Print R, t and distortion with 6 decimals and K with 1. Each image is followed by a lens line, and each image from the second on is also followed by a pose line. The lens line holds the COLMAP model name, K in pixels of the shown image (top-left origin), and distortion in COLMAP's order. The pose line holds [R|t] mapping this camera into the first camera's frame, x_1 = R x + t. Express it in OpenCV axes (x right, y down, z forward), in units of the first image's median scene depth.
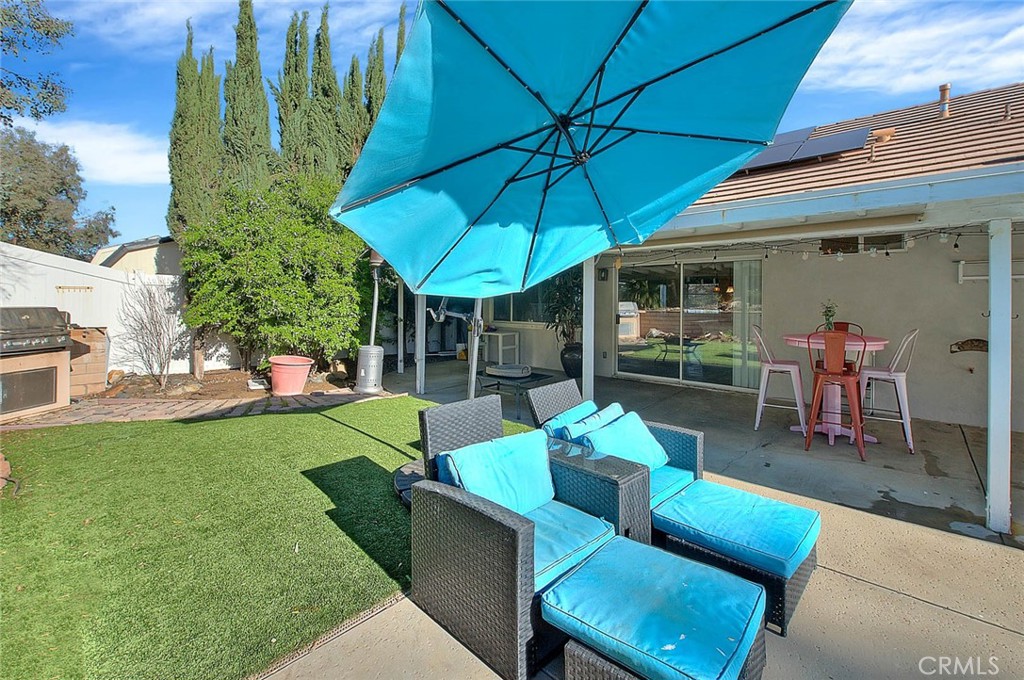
lens RADIAL K [[437.8, 0, 513.8], [0, 437.8, 301.0], [0, 0, 1]] dist [-0.002630, -0.000164]
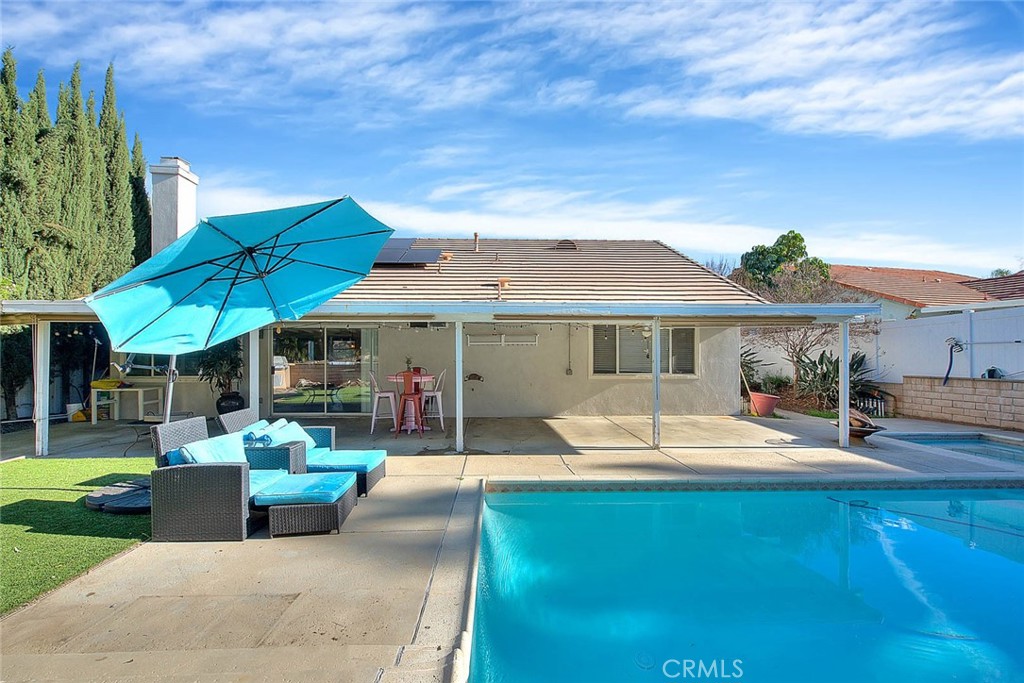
lens RADIAL K [[418.8, 0, 509.1], [0, 418.8, 360.3], [0, 0, 1]] dist [-0.002565, -0.000565]
pose [[0.716779, -0.012720, 0.697185, -0.230687], [0.002867, 0.999879, 0.015295, -0.006215], [-0.697295, -0.008965, 0.716728, -0.664545]]
